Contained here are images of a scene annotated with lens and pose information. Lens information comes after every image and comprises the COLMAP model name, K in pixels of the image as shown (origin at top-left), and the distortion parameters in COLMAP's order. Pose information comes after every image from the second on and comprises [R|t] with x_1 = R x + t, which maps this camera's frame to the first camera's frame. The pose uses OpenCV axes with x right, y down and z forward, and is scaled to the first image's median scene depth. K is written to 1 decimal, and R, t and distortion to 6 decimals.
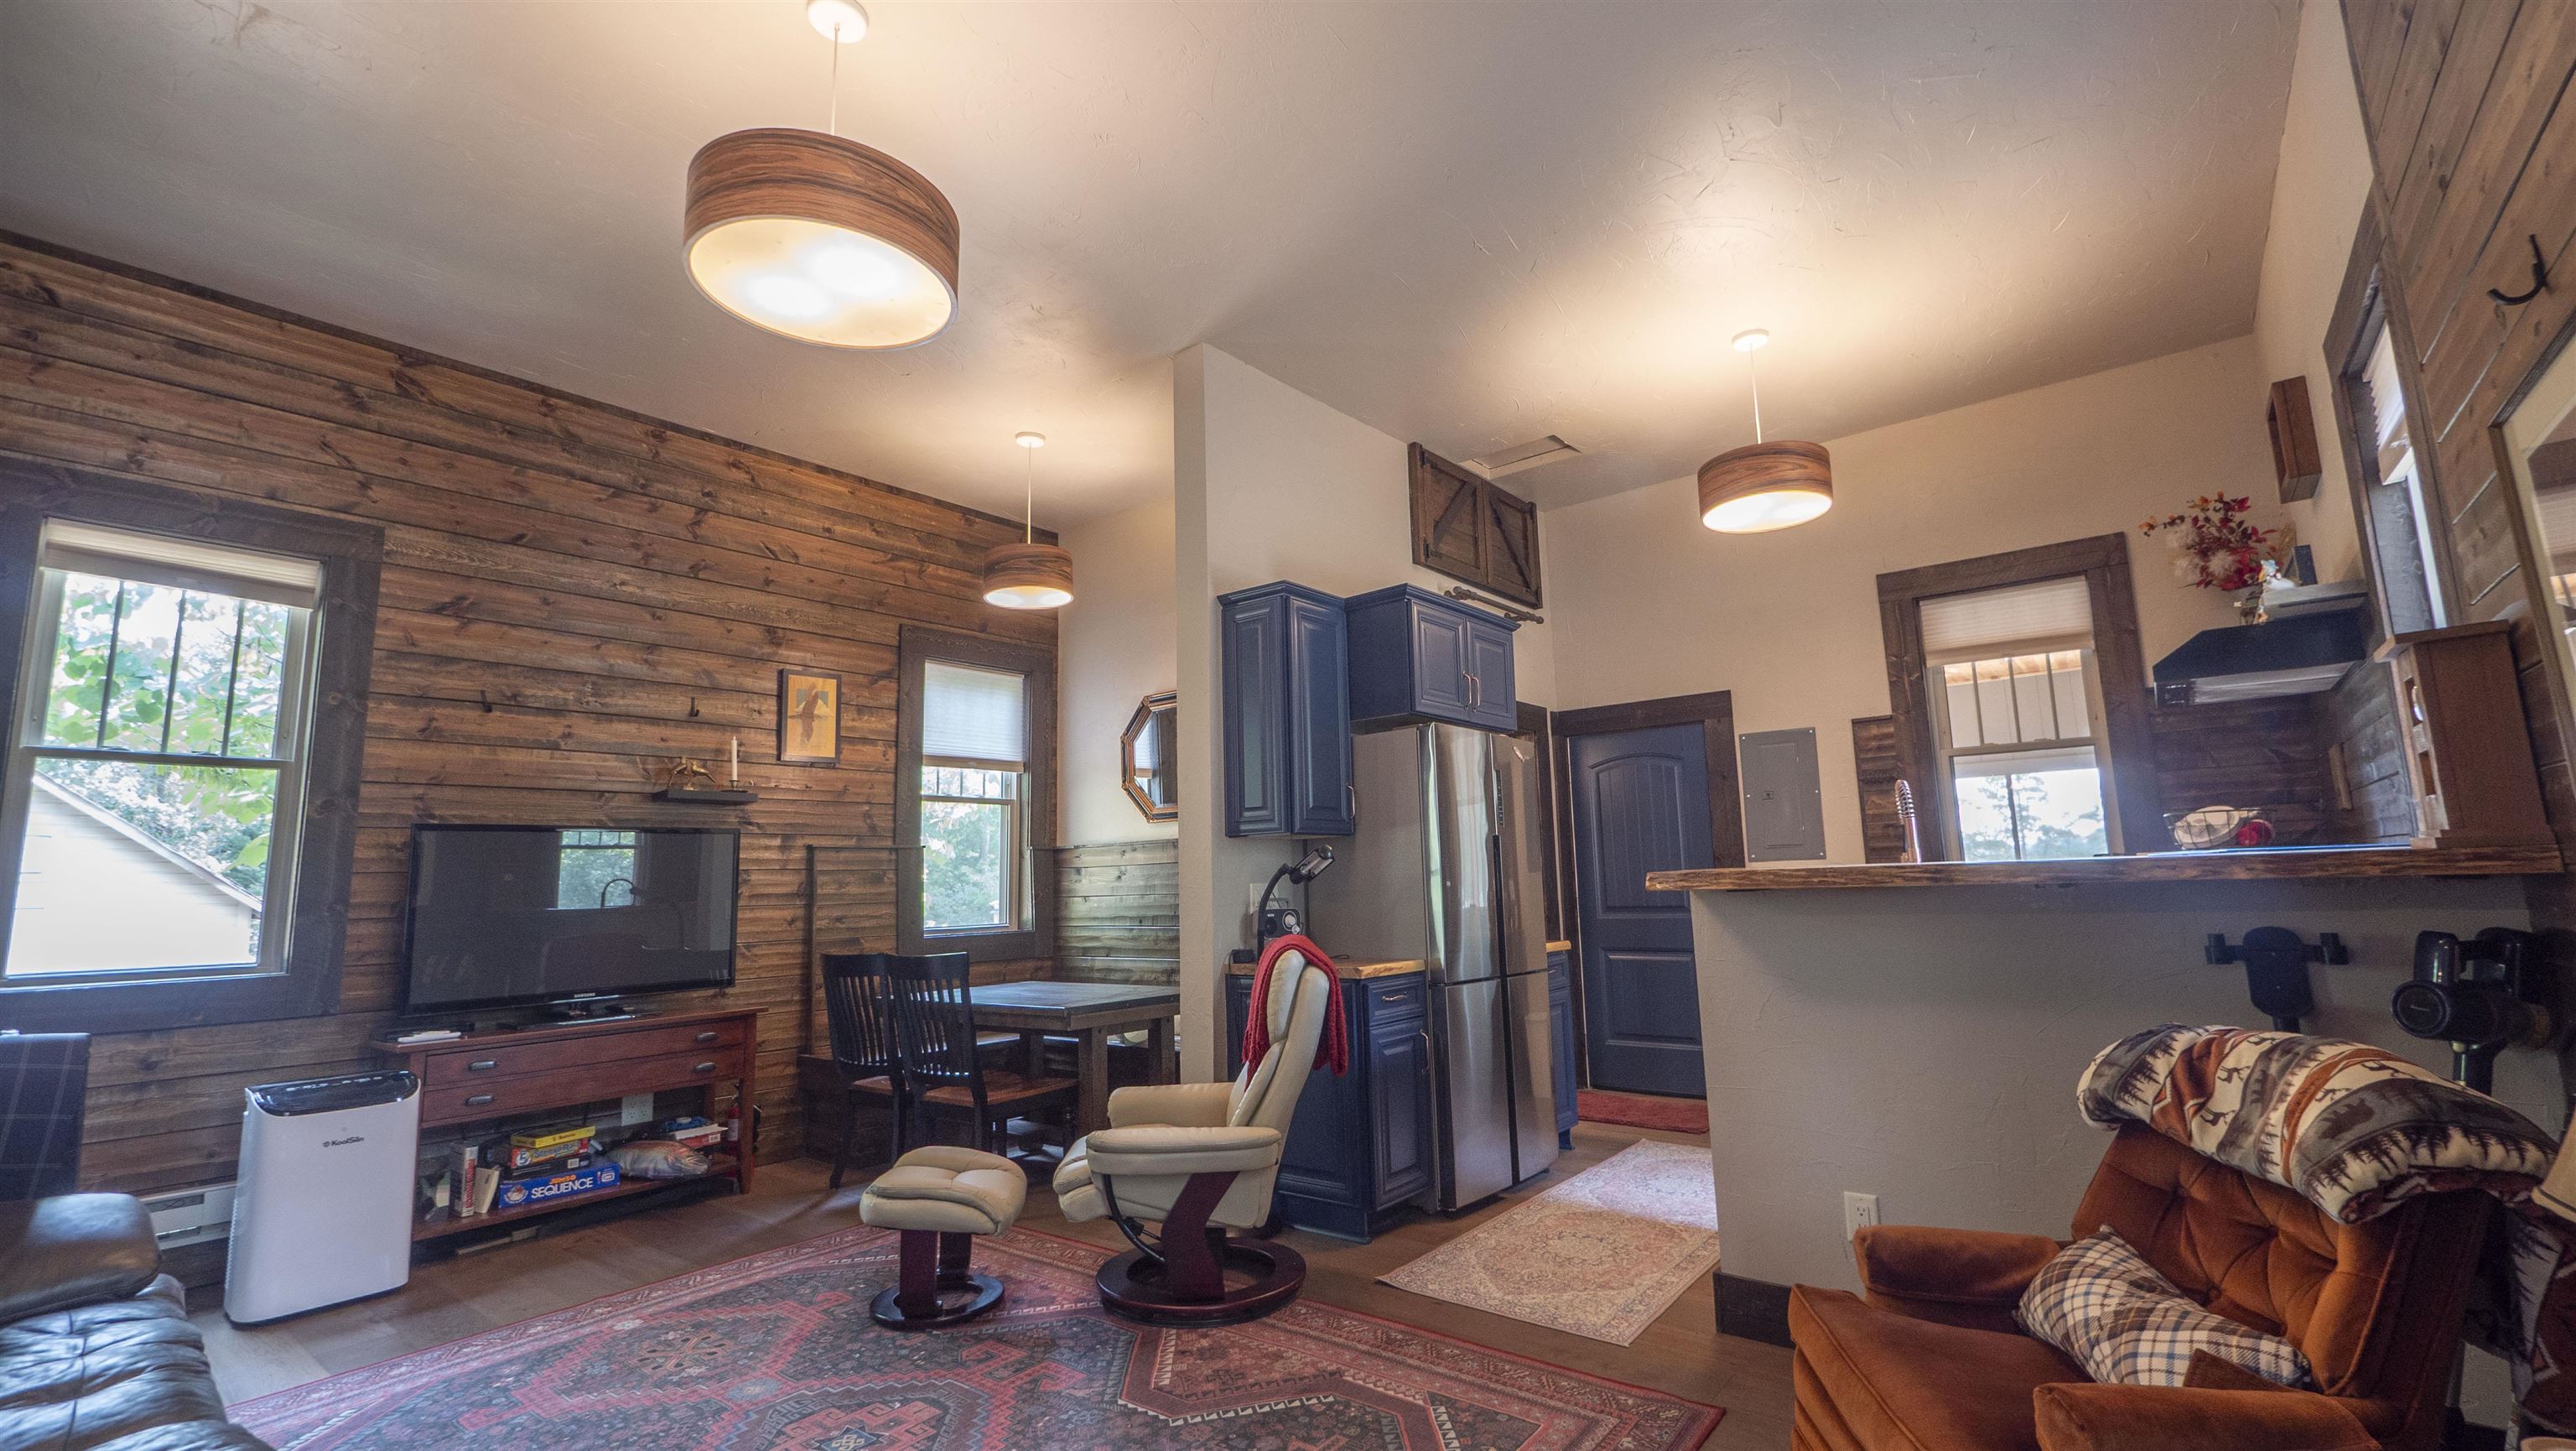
lens RADIAL K [[1086.1, 0, 1298.6], [0, 1086.1, 729.1], [0, 0, 1]] dist [-0.008122, 0.001991]
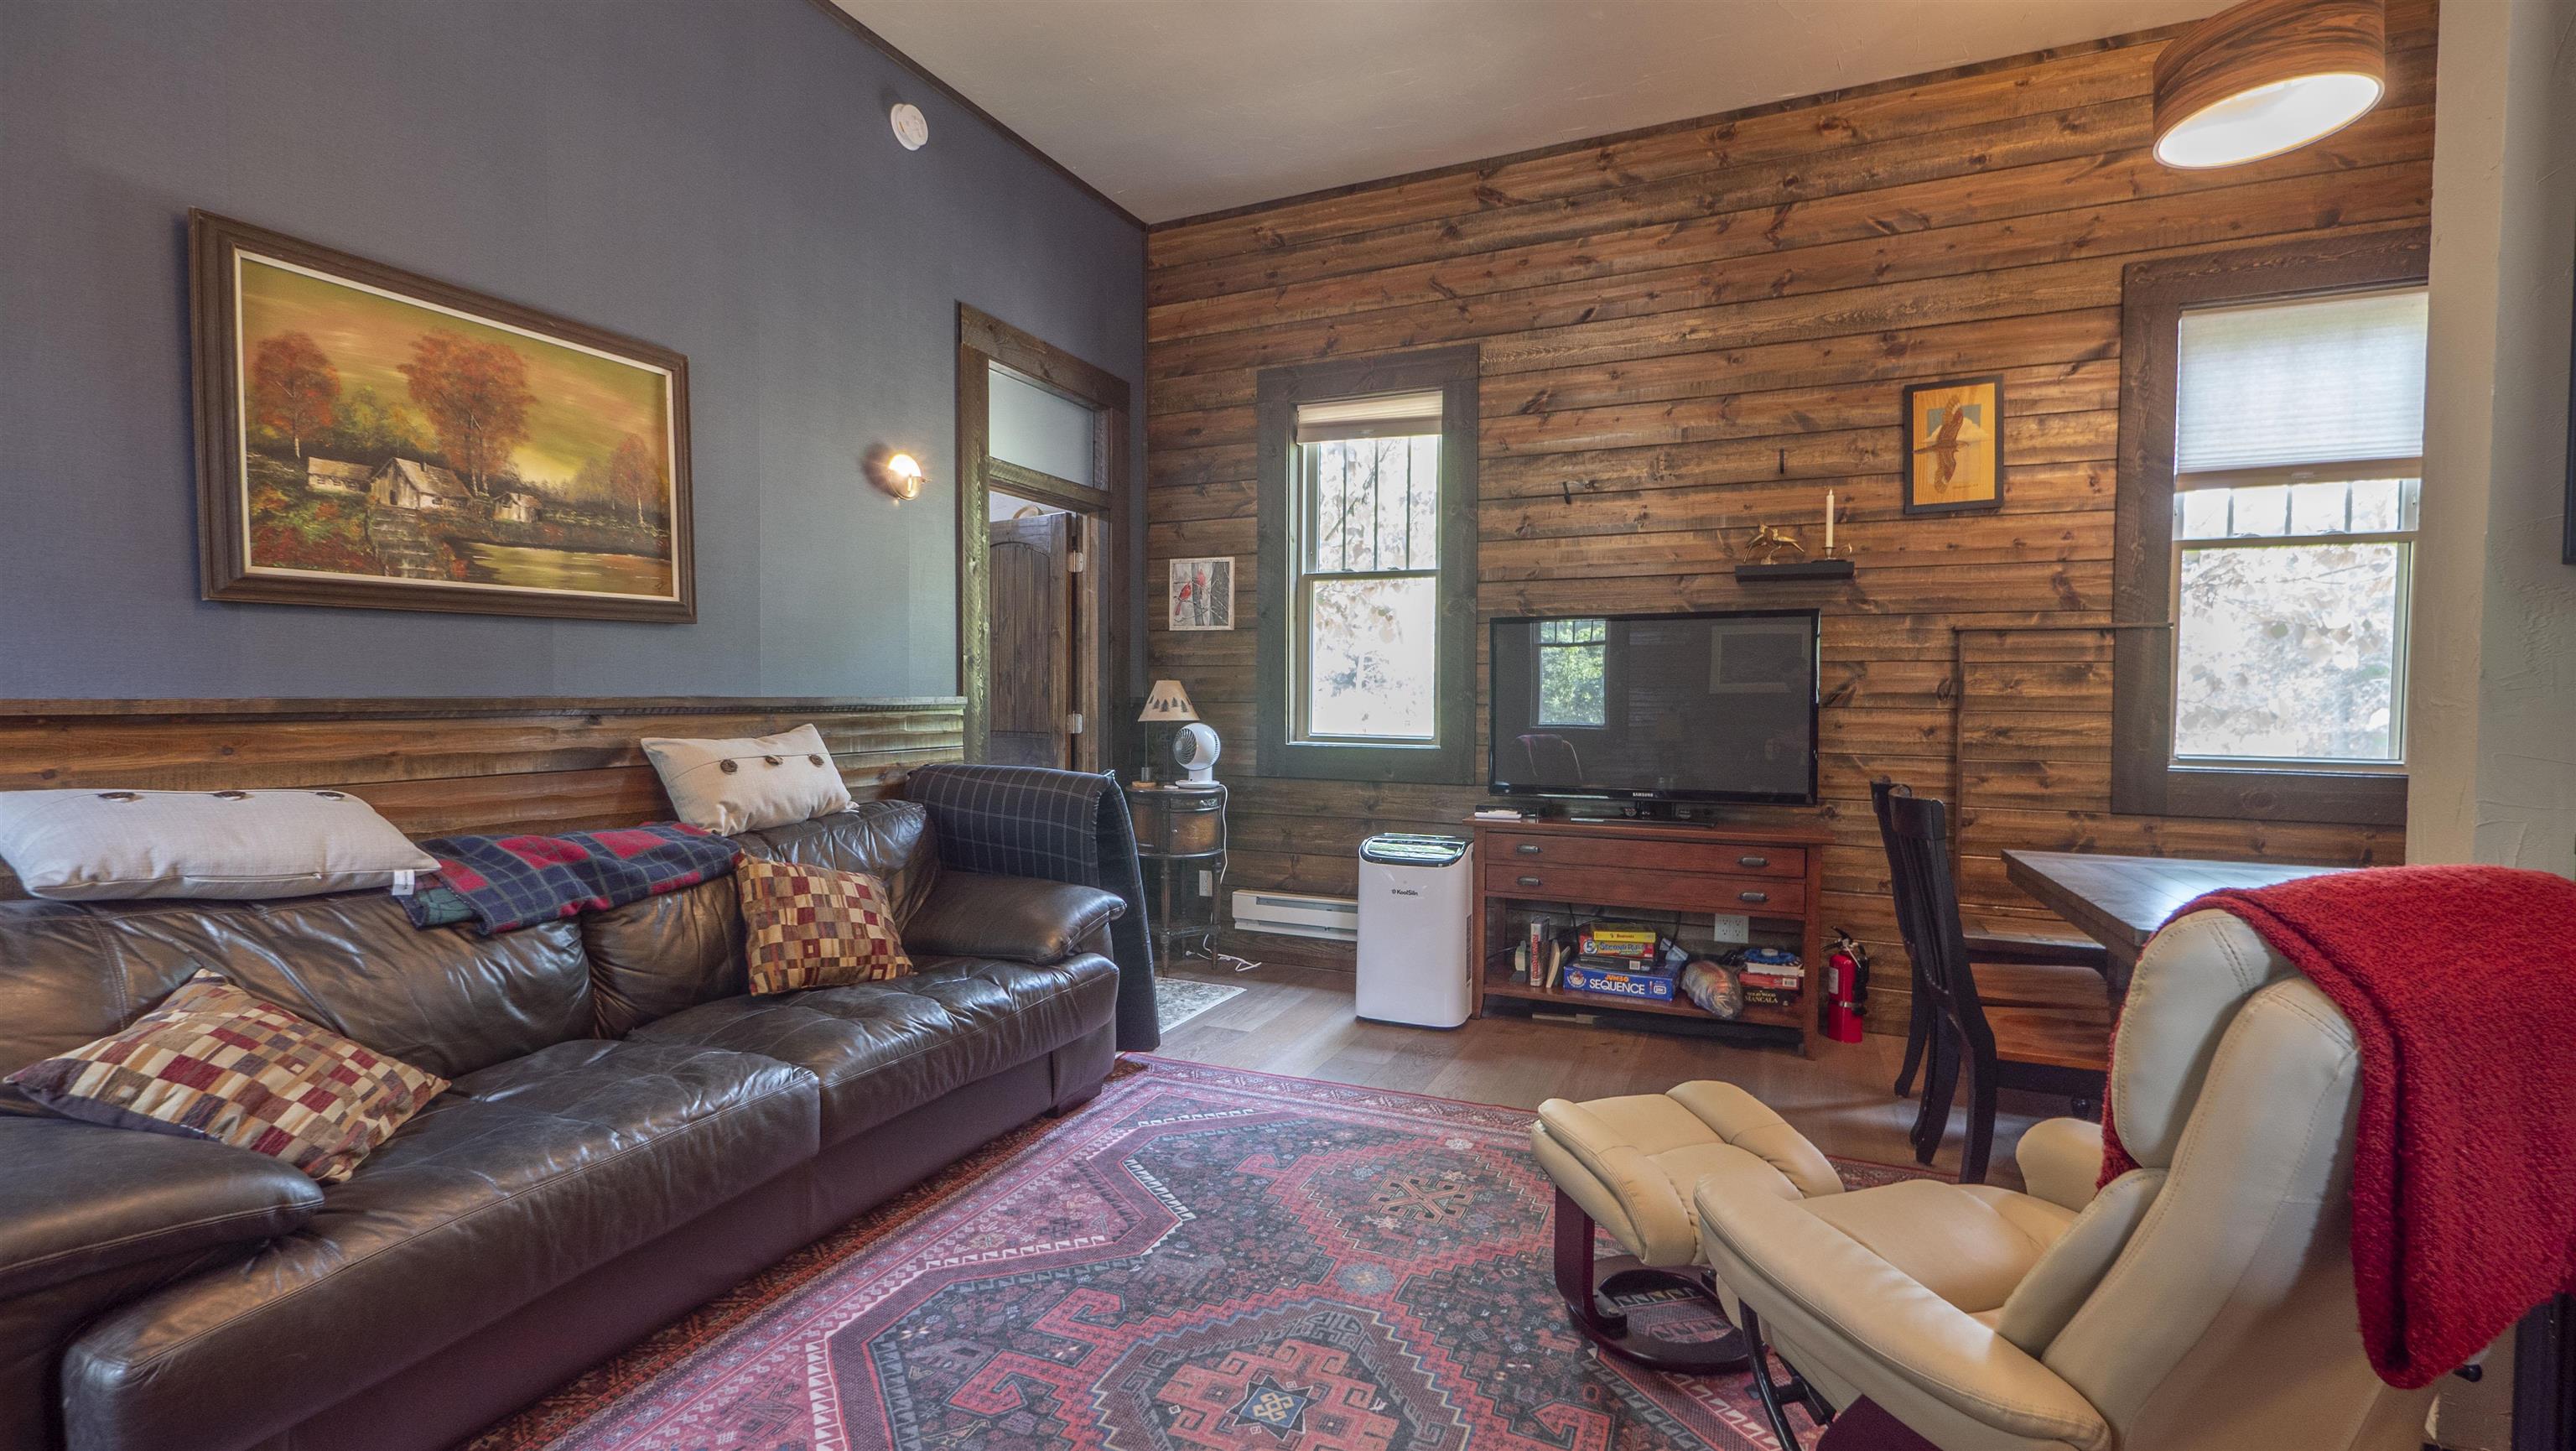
lens RADIAL K [[1086.1, 0, 1302.6], [0, 1086.1, 729.6], [0, 0, 1]] dist [-0.008122, 0.001991]
pose [[0.261479, 0.059881, -0.963350, 0.134862], [0.122328, 0.987970, 0.094614, 0.055440], [0.957426, -0.142584, 0.251008, 0.412586]]
